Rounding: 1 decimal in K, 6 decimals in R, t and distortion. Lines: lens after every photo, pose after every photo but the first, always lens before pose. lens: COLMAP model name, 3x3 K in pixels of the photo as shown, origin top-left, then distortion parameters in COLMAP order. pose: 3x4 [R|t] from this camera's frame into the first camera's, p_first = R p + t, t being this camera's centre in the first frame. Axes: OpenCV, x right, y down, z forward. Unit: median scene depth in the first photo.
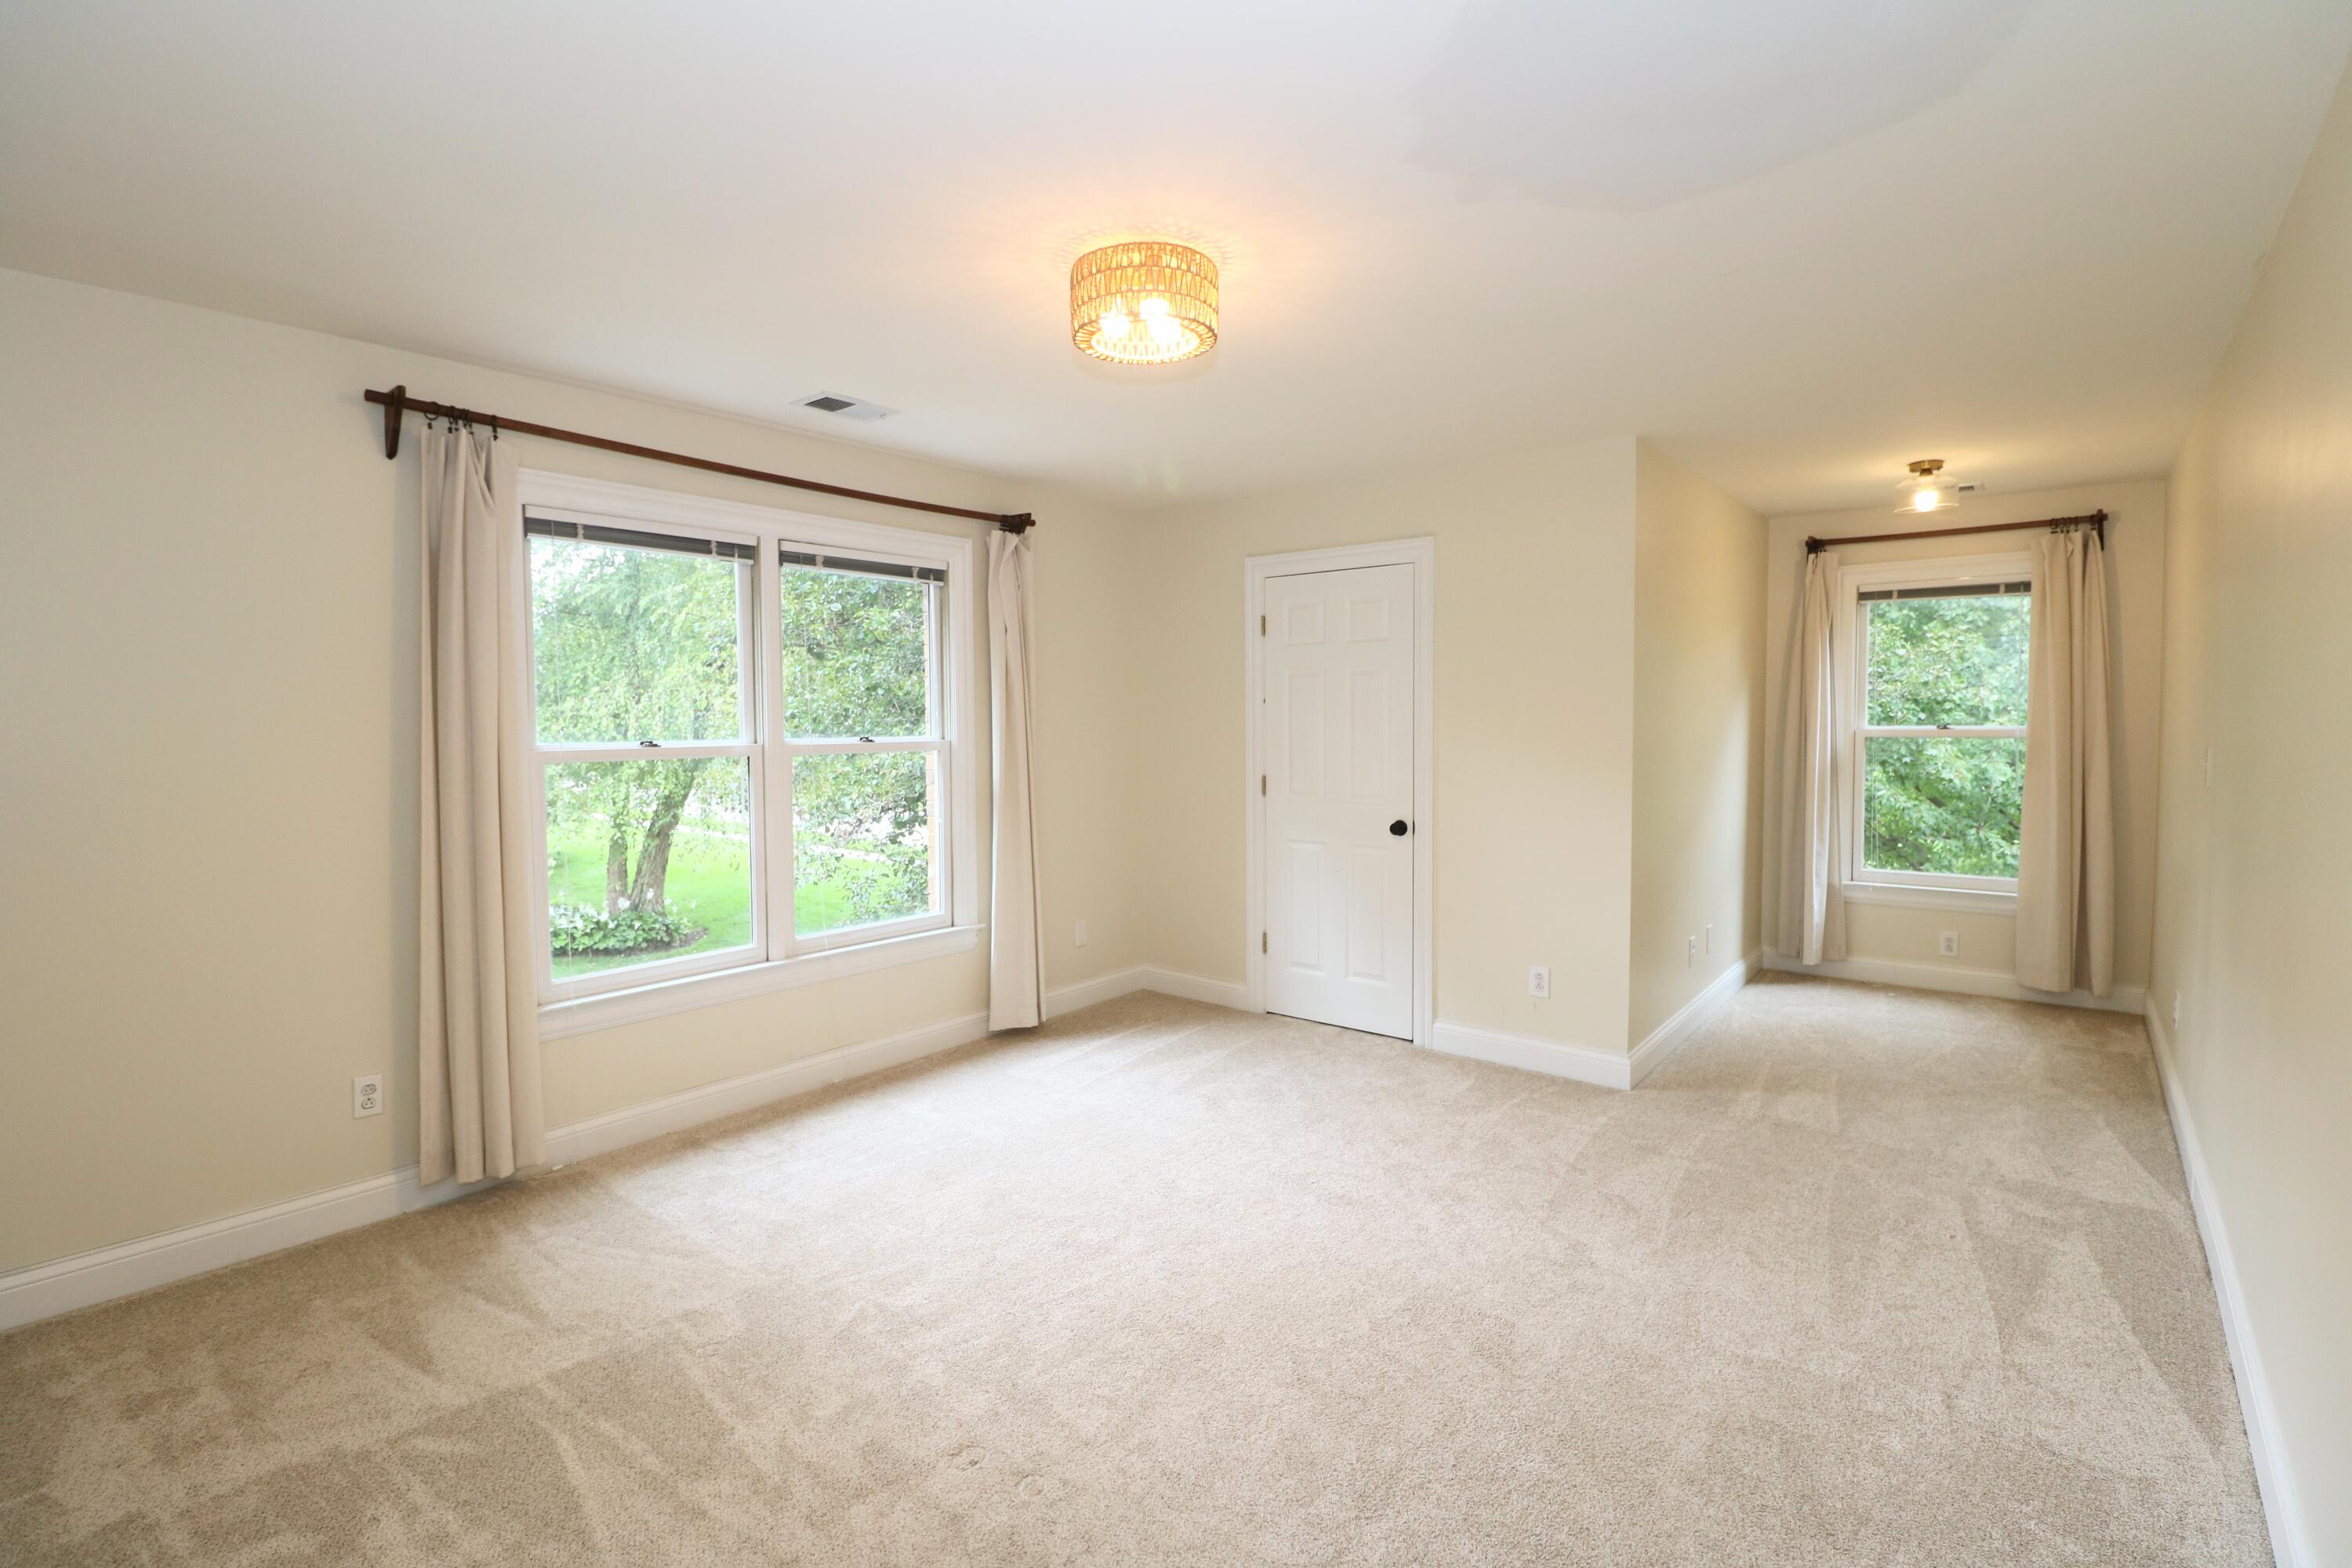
lens RADIAL K [[1132.5, 0, 1166.9], [0, 1132.5, 769.0], [0, 0, 1]] dist [0.000883, -0.001353]
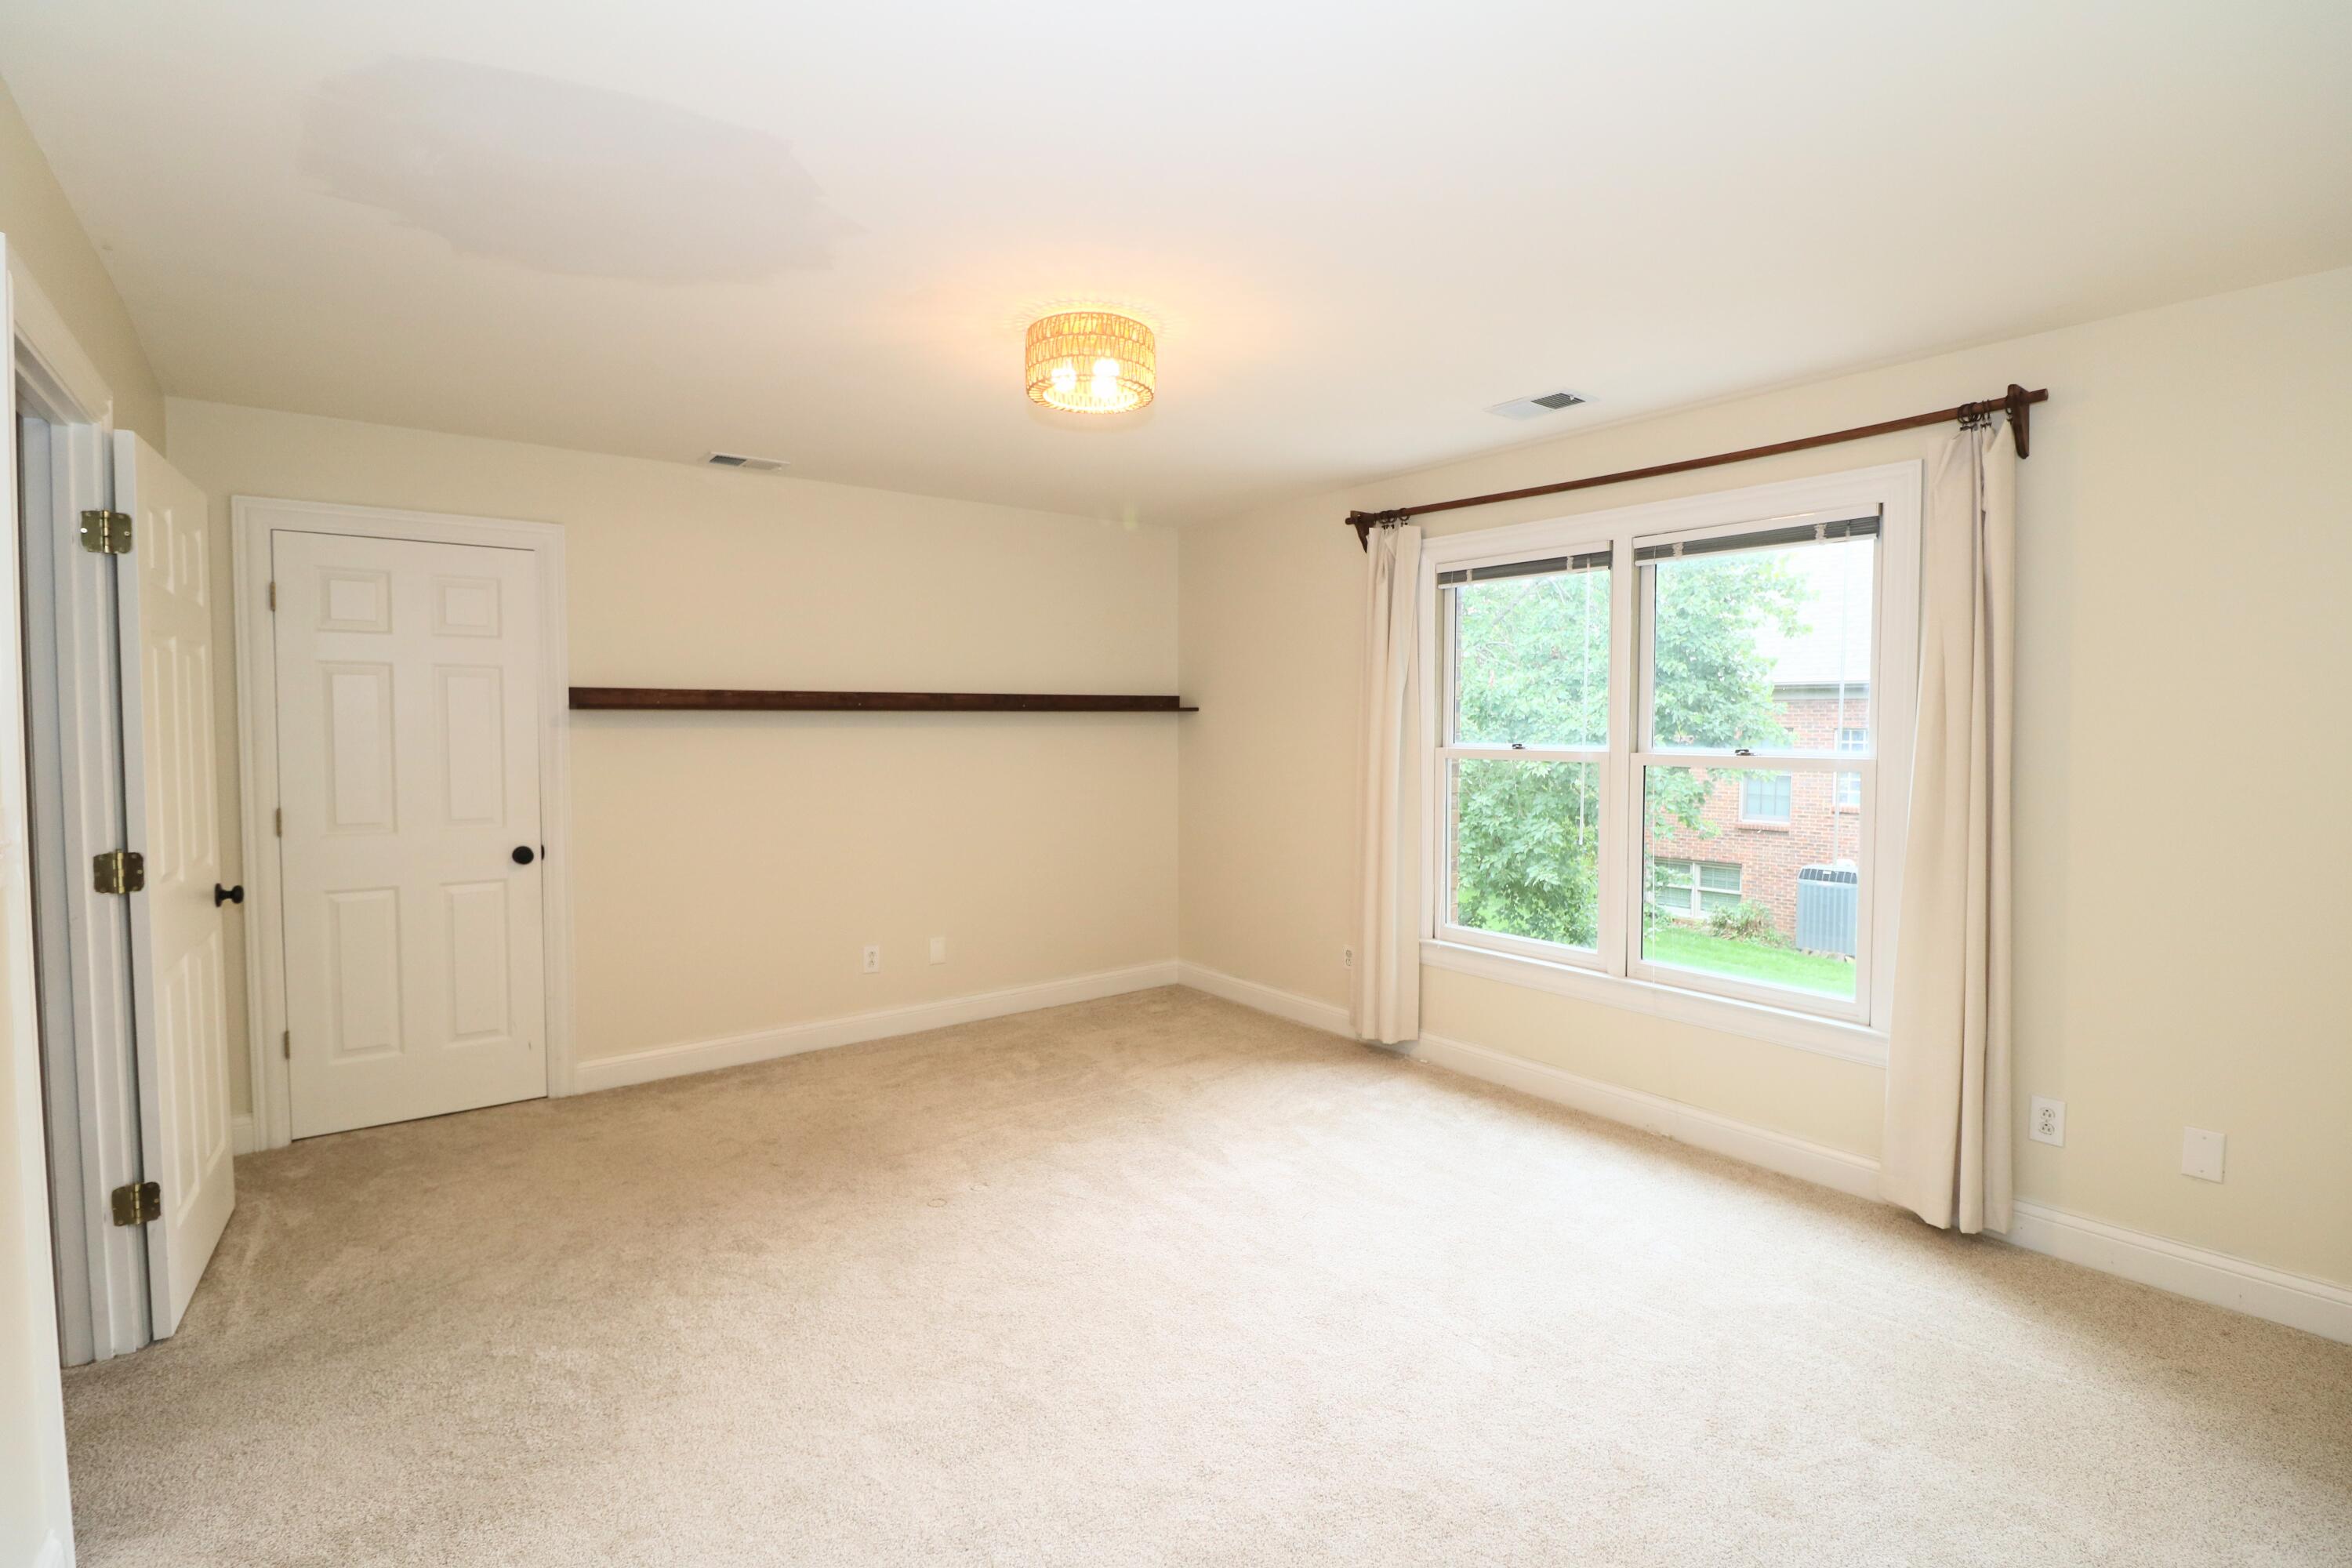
lens RADIAL K [[1132.5, 0, 1166.9], [0, 1132.5, 769.0], [0, 0, 1]] dist [0.000883, -0.001353]
pose [[-0.254766, 0.043460, -0.966026, 0.856062], [-0.048158, 0.997180, 0.057562, -0.055169], [0.965803, 0.061186, -0.251954, 1.086702]]
